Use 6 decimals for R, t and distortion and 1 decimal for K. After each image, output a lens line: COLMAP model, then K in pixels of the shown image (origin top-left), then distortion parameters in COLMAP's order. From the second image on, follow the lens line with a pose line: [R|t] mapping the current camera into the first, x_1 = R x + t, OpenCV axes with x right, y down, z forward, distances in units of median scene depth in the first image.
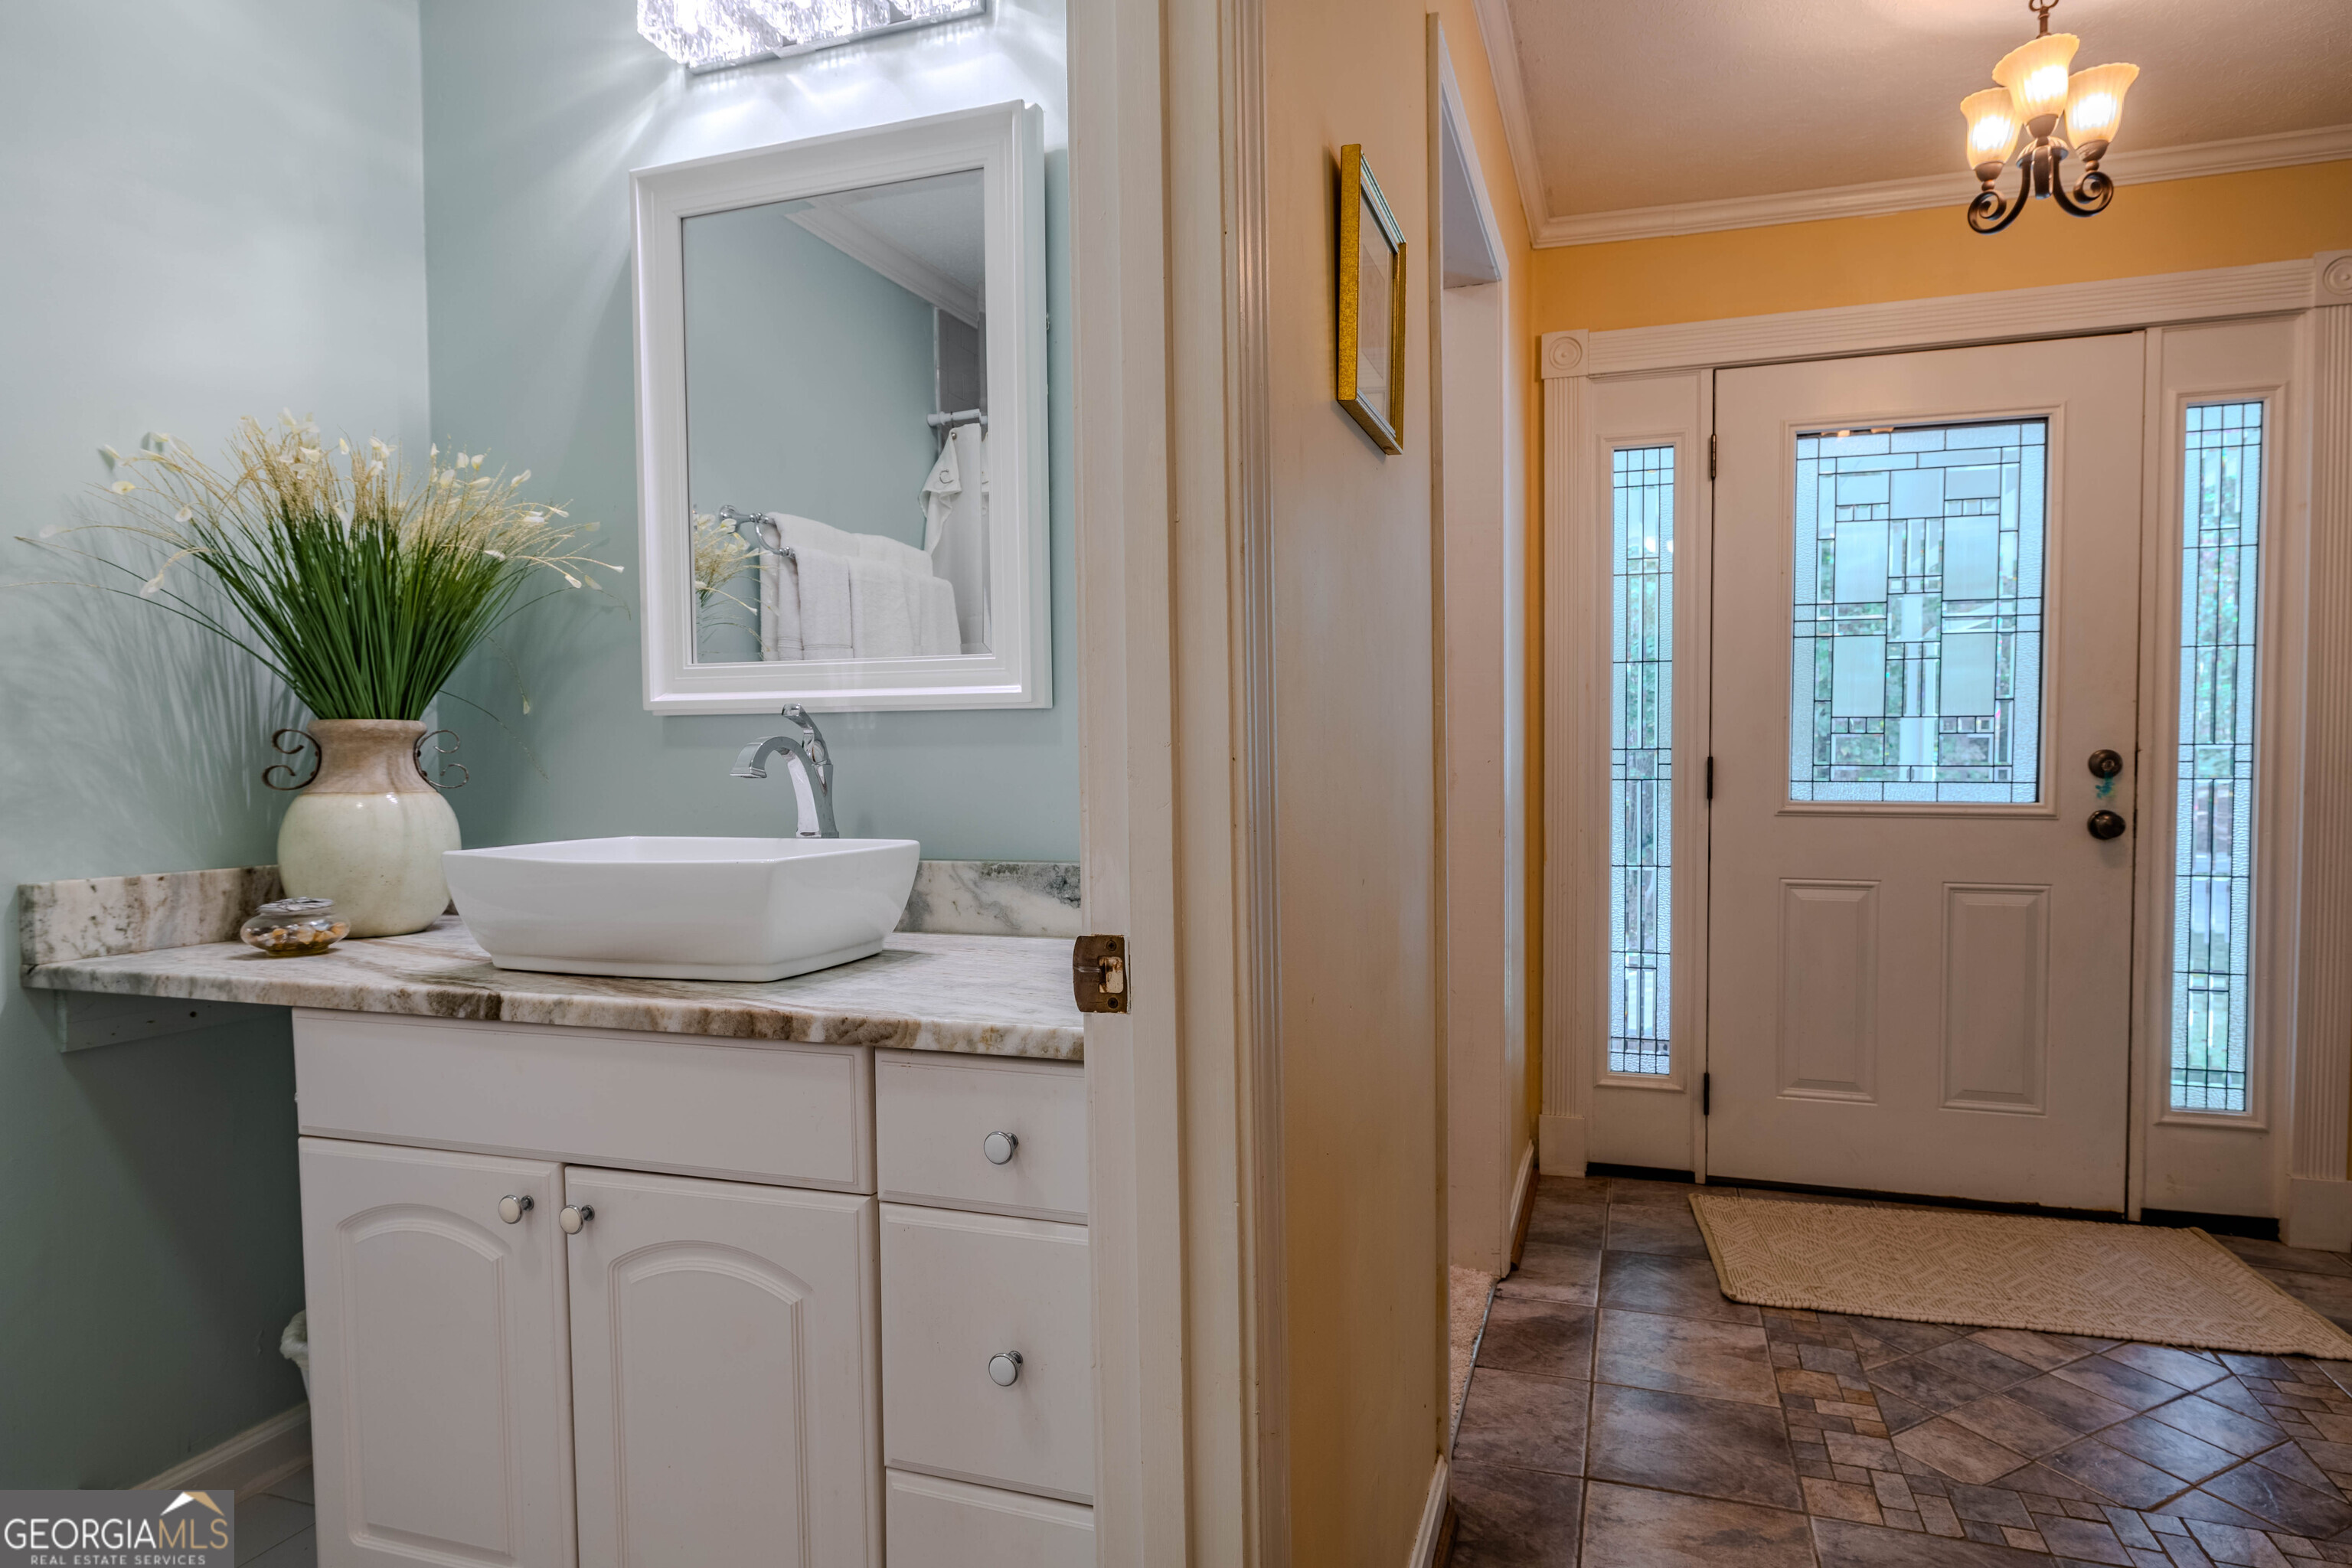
lens RADIAL K [[1229.7, 0, 1267.7], [0, 1229.7, 814.9], [0, 0, 1]] dist [-0.004024, 0.002540]
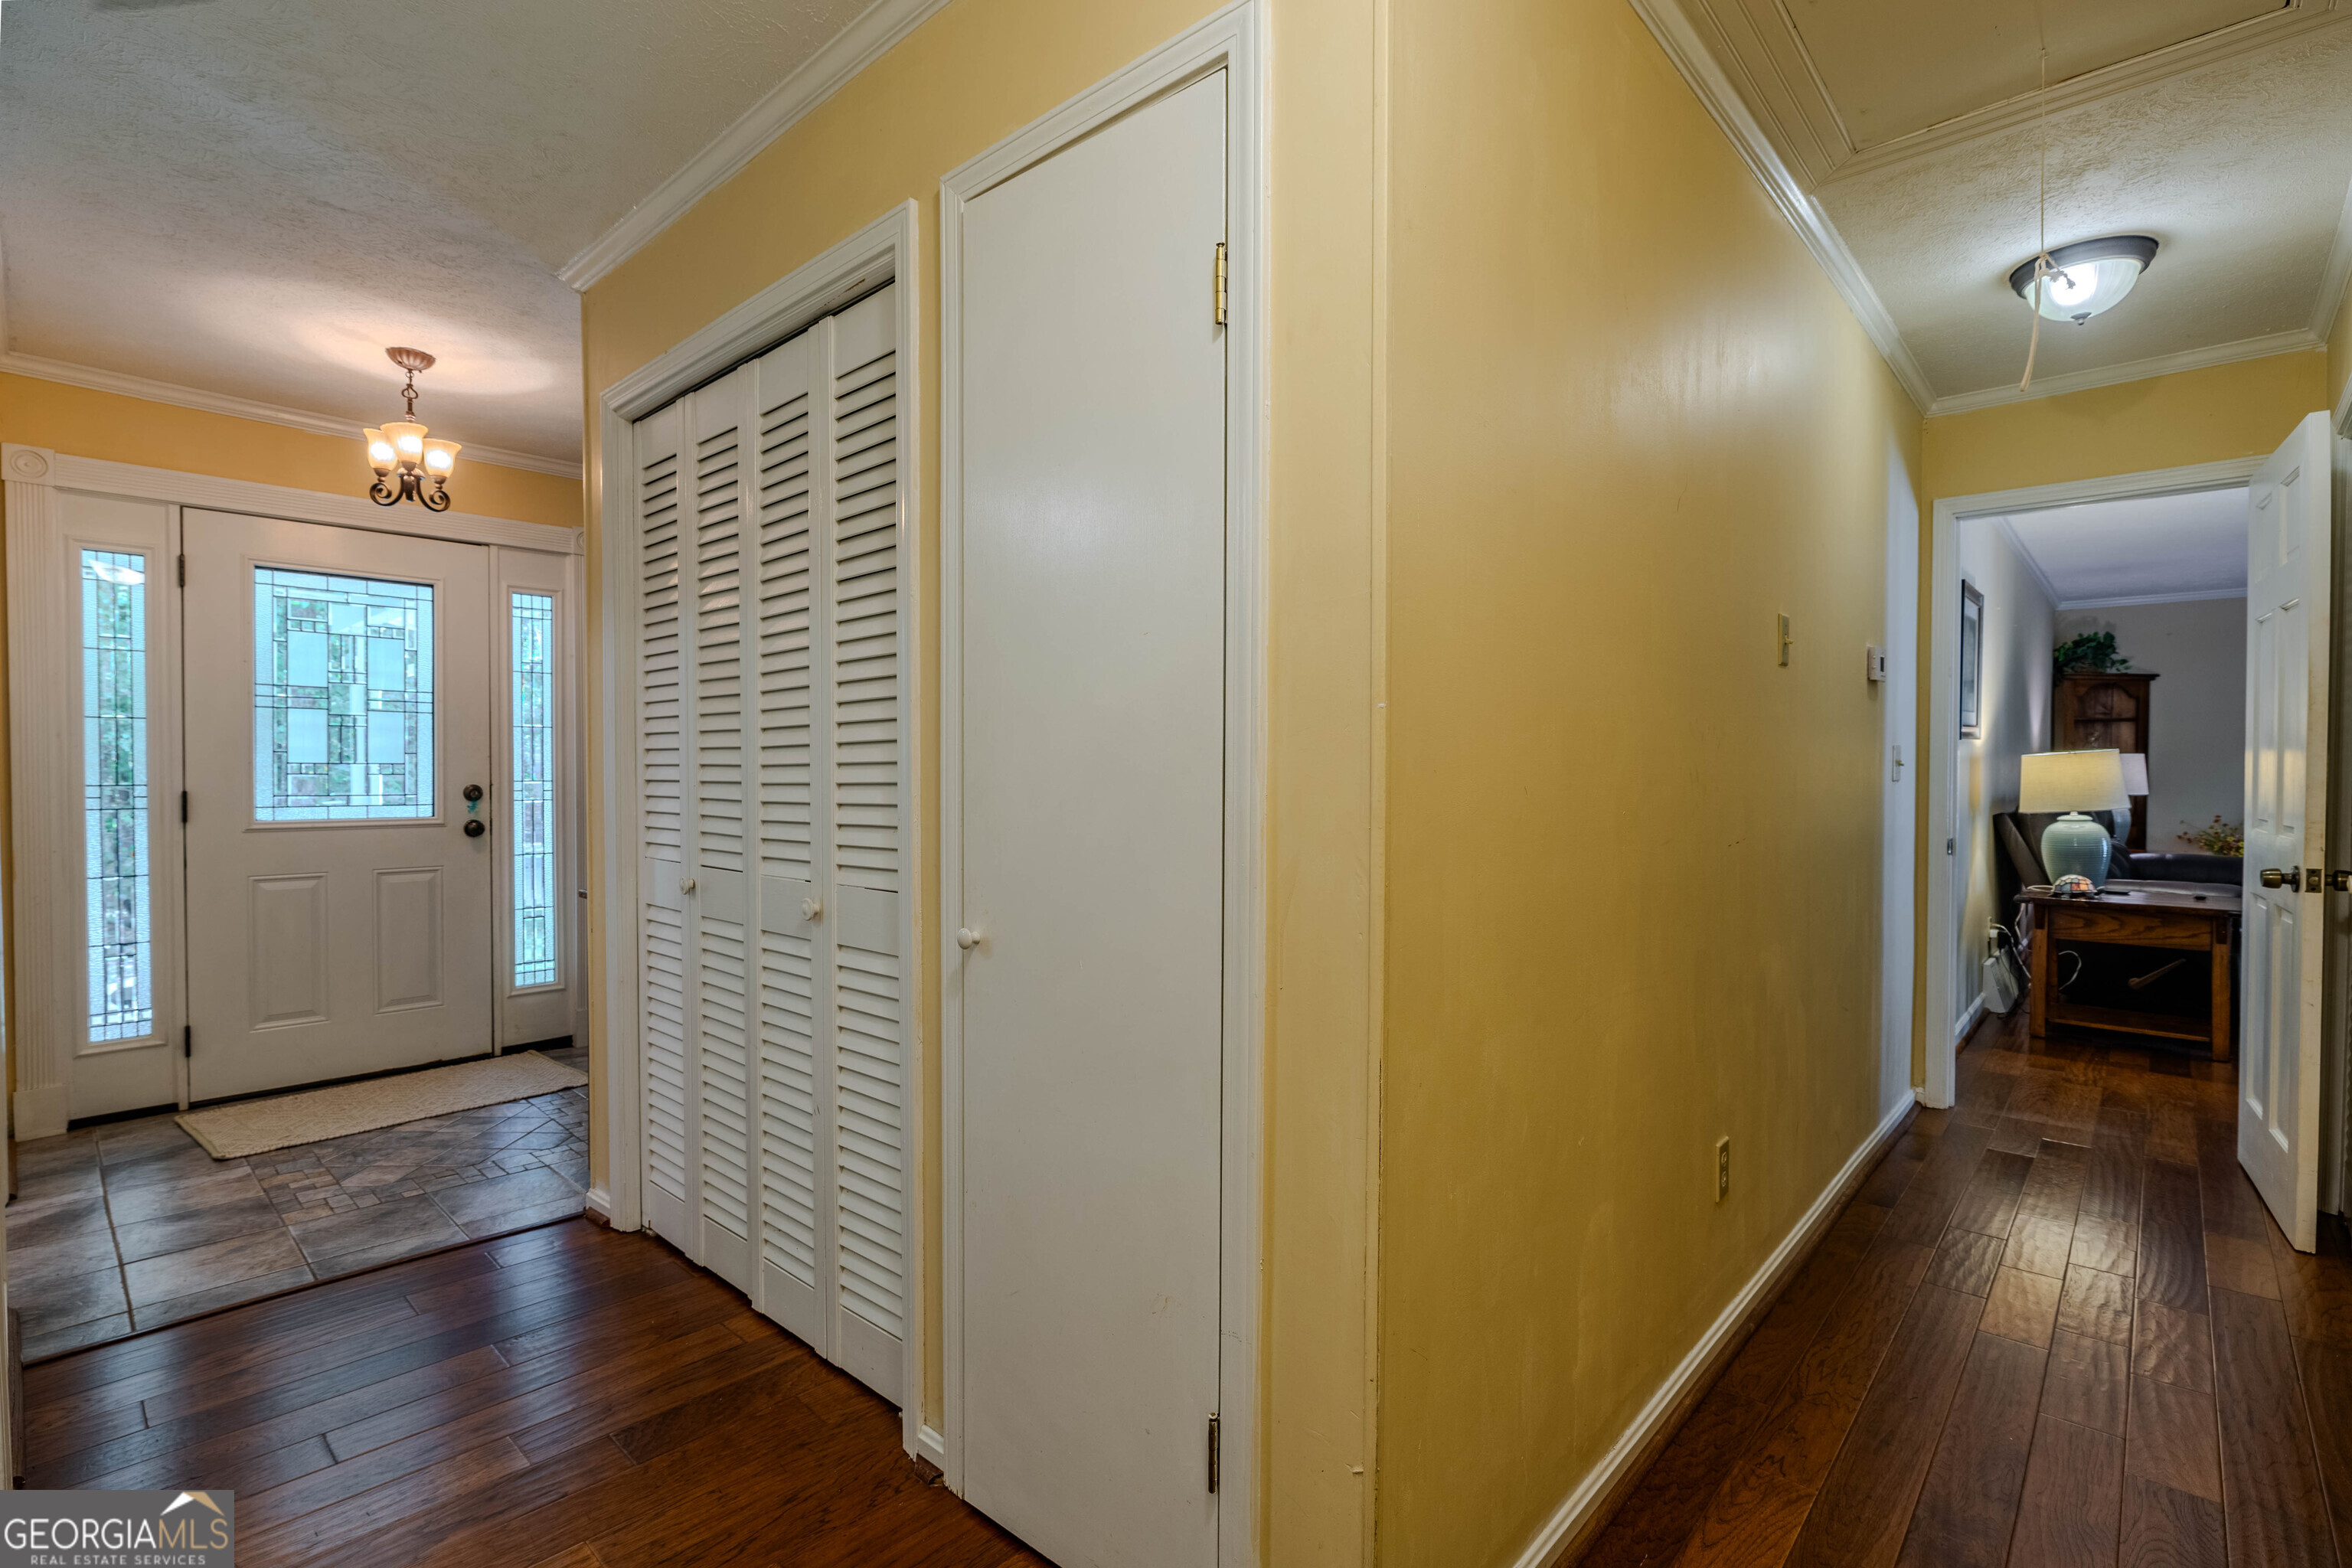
lens RADIAL K [[1103.4, 0, 1174.2], [0, 1103.4, 777.7], [0, 0, 1]] dist [-0.011967, 0.002977]
pose [[0.443918, -0.006260, 0.896045, -0.260373], [0.035200, 0.999326, -0.010457, -0.012129], [-0.895376, 0.036183, 0.443839, -0.563551]]
